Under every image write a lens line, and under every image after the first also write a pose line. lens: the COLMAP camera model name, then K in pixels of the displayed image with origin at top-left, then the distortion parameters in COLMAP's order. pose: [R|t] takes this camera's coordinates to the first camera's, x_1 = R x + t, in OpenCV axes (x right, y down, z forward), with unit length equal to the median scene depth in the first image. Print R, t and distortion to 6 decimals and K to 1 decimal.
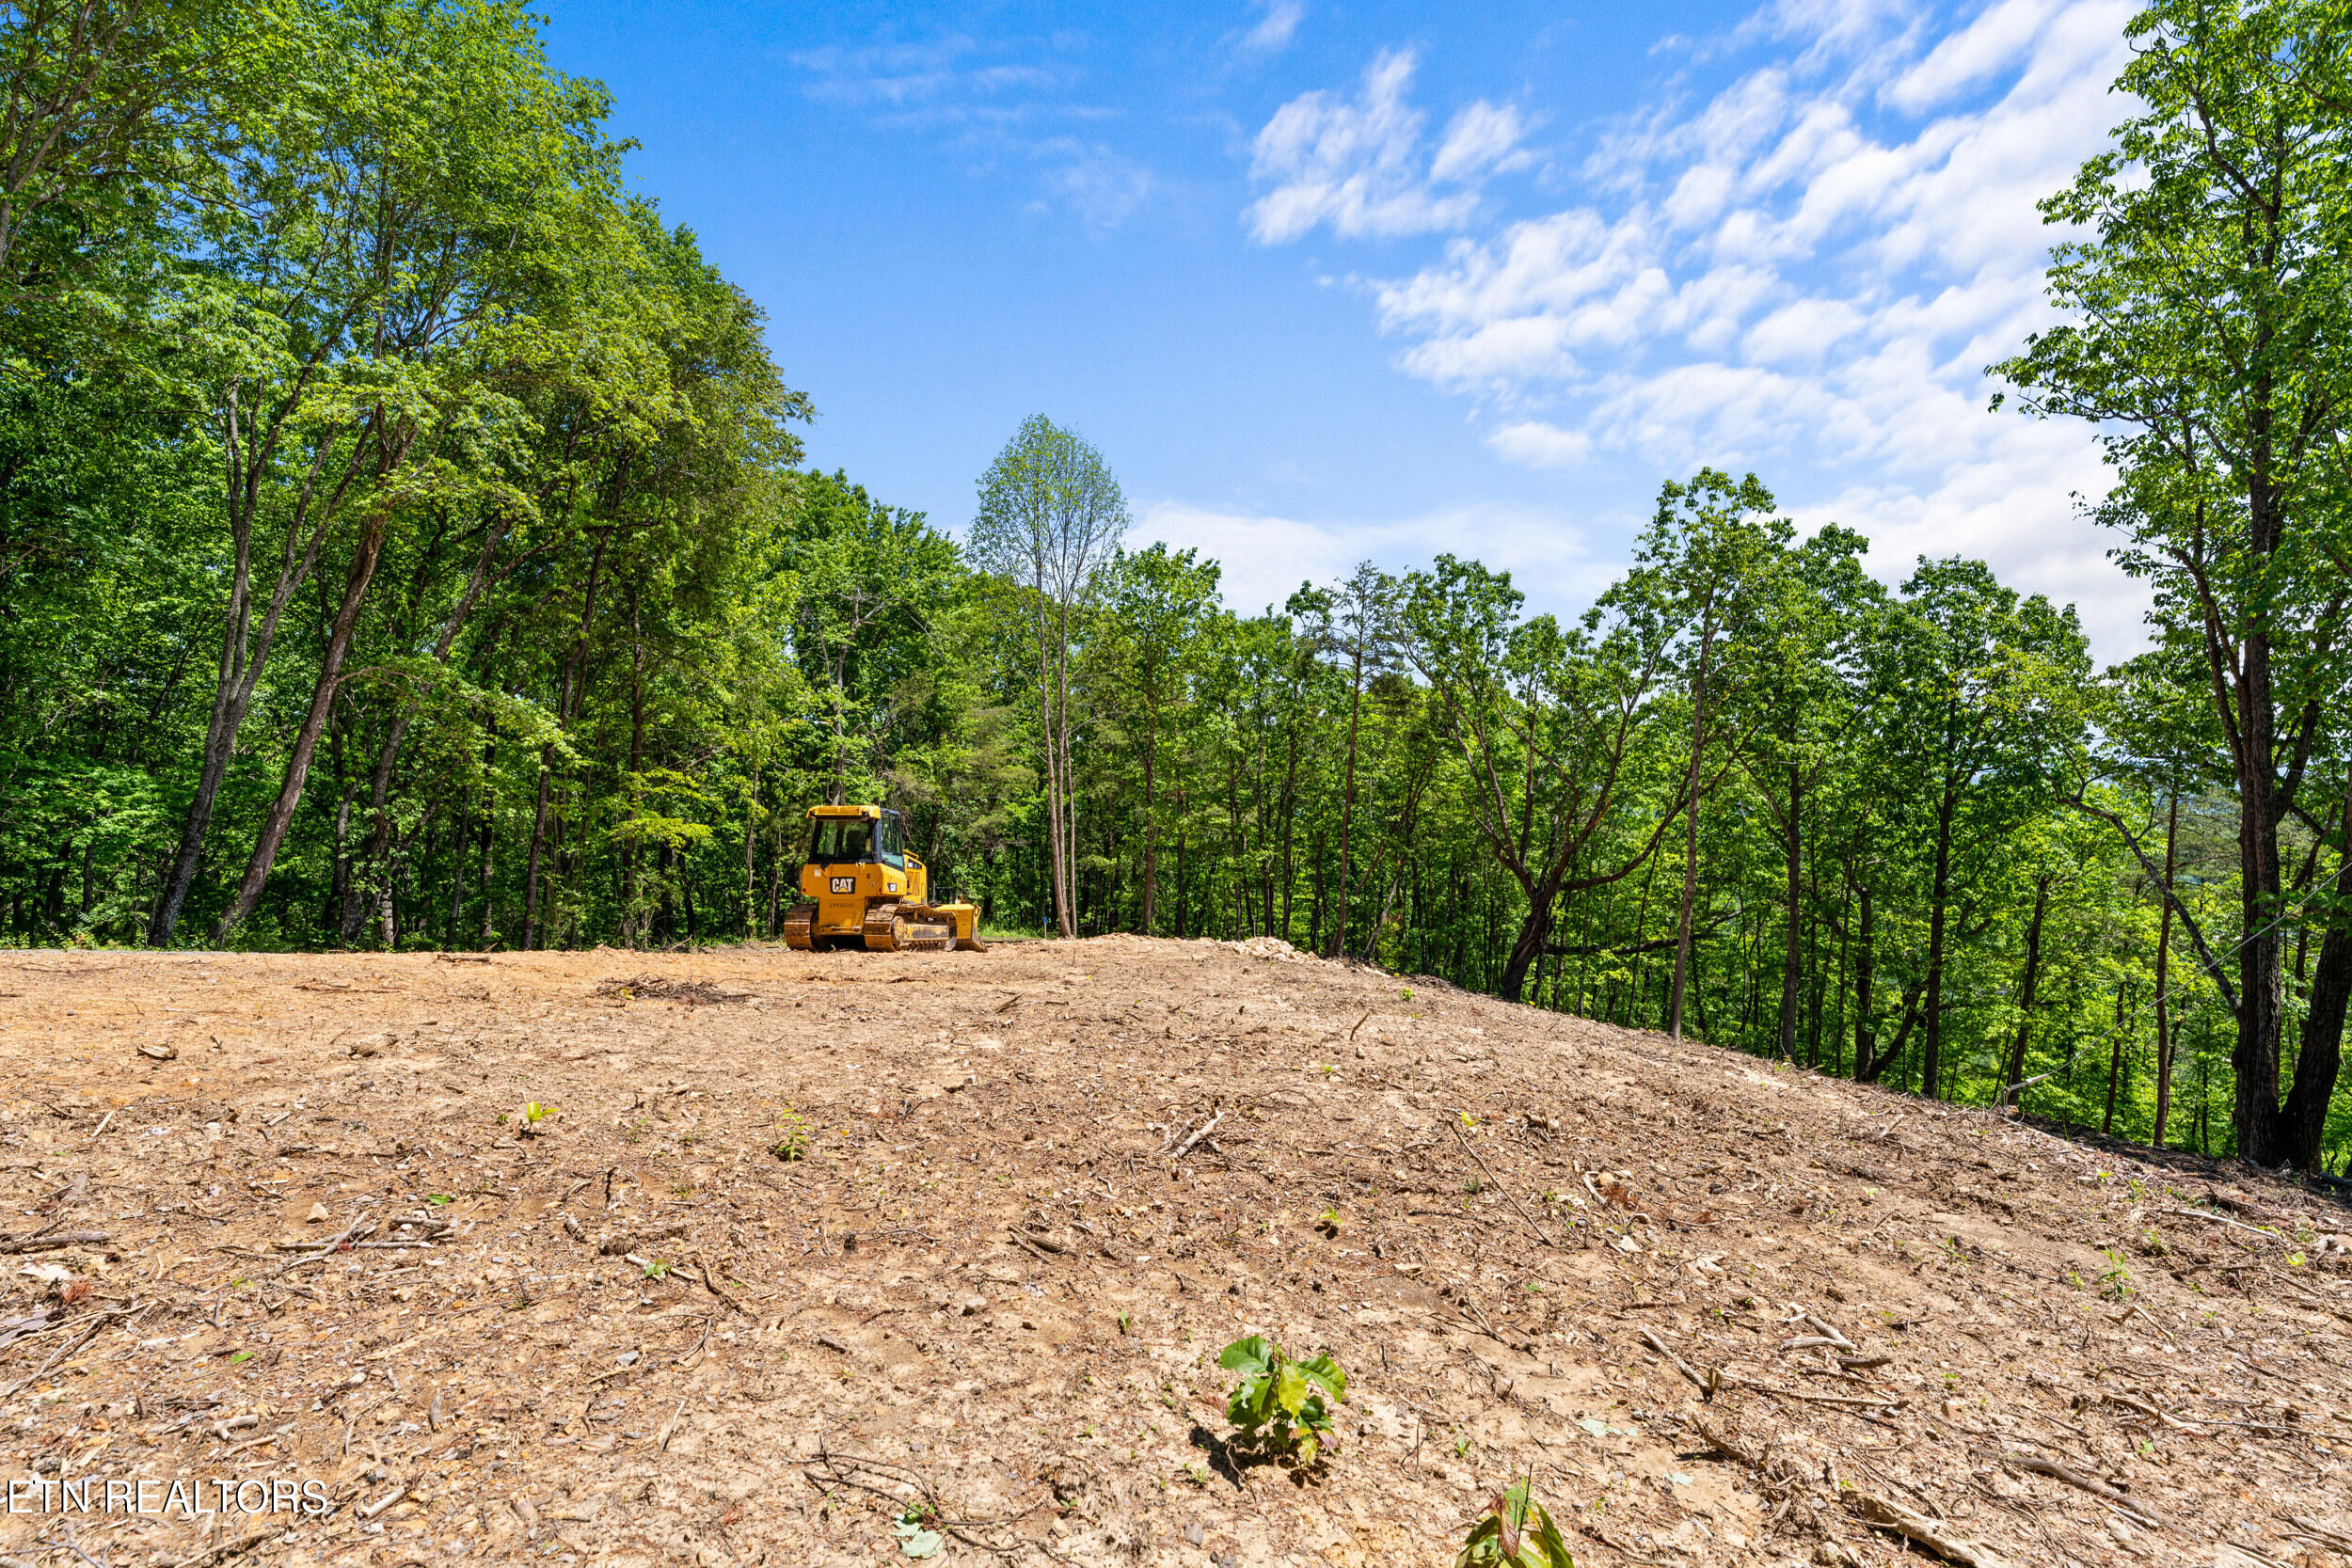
lens RADIAL K [[1218.3, 0, 1118.5], [0, 1218.3, 802.9], [0, 0, 1]] dist [-0.002066, -0.001408]
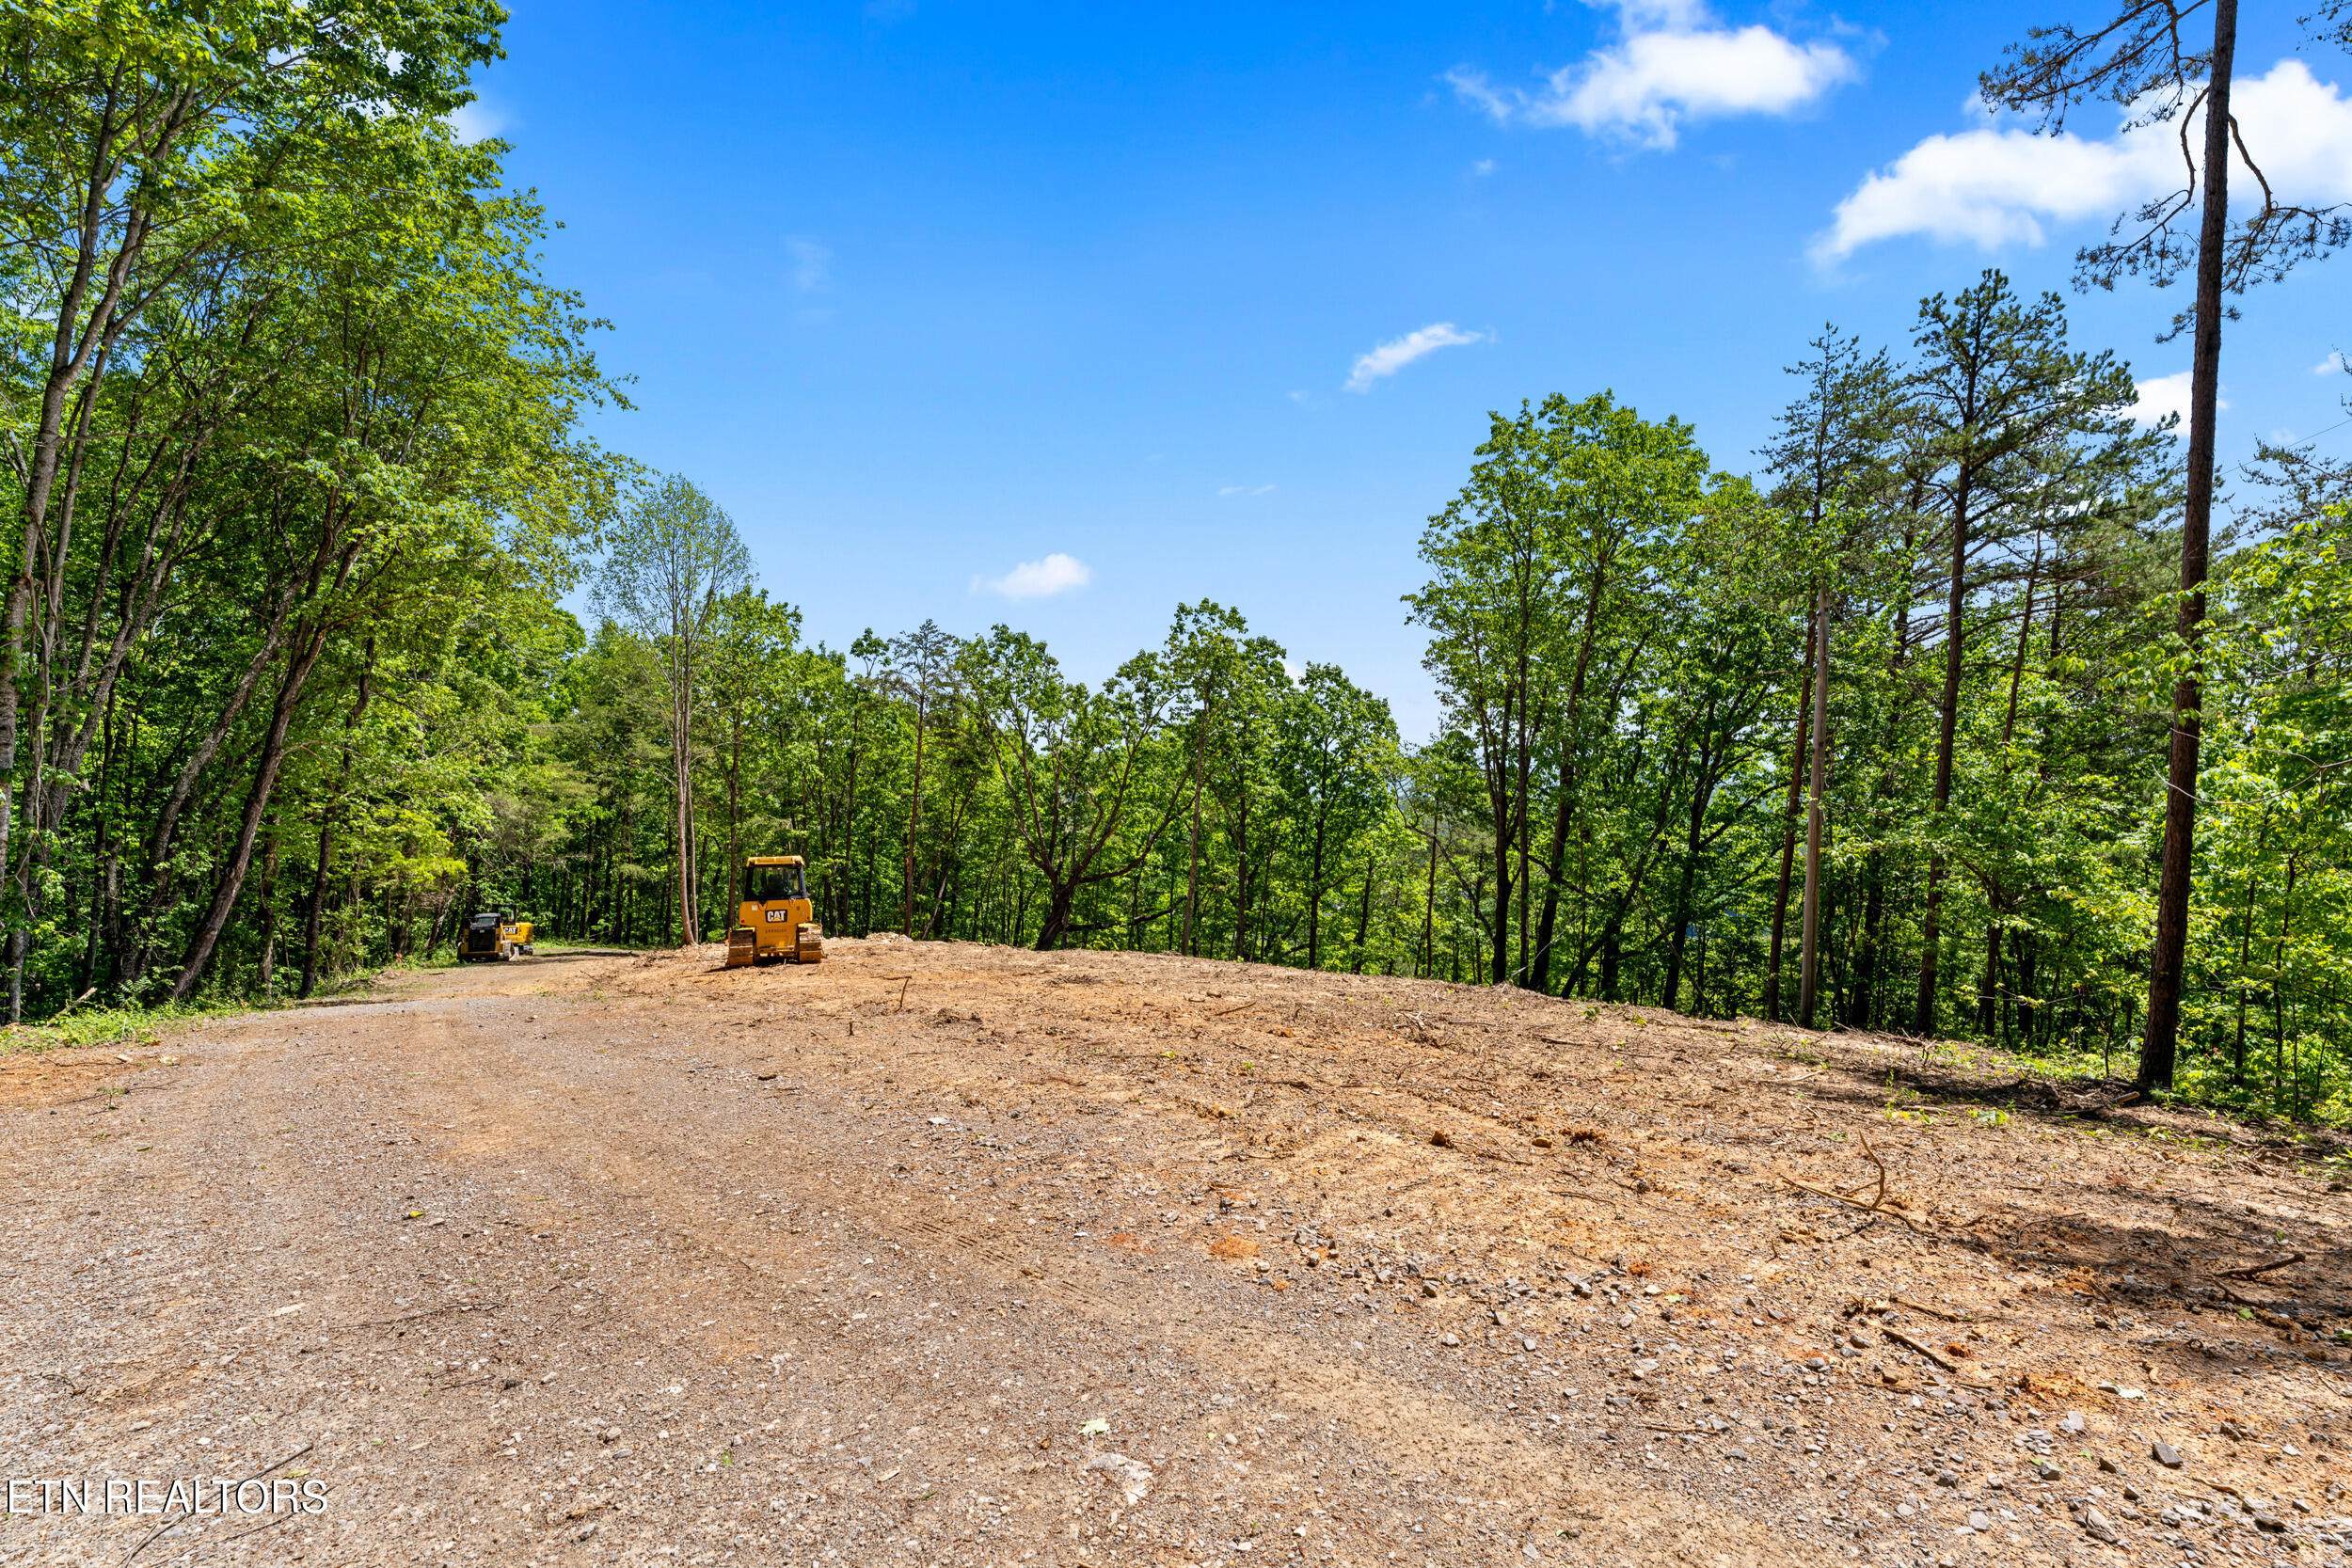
lens RADIAL K [[1218.3, 0, 1163.1], [0, 1218.3, 784.4], [0, 0, 1]] dist [-0.002066, -0.001408]
pose [[0.836571, 0.004774, 0.547838, -0.351788], [-0.005849, 0.999983, 0.000218, -0.046184], [-0.547827, -0.003387, 0.836585, -0.199681]]
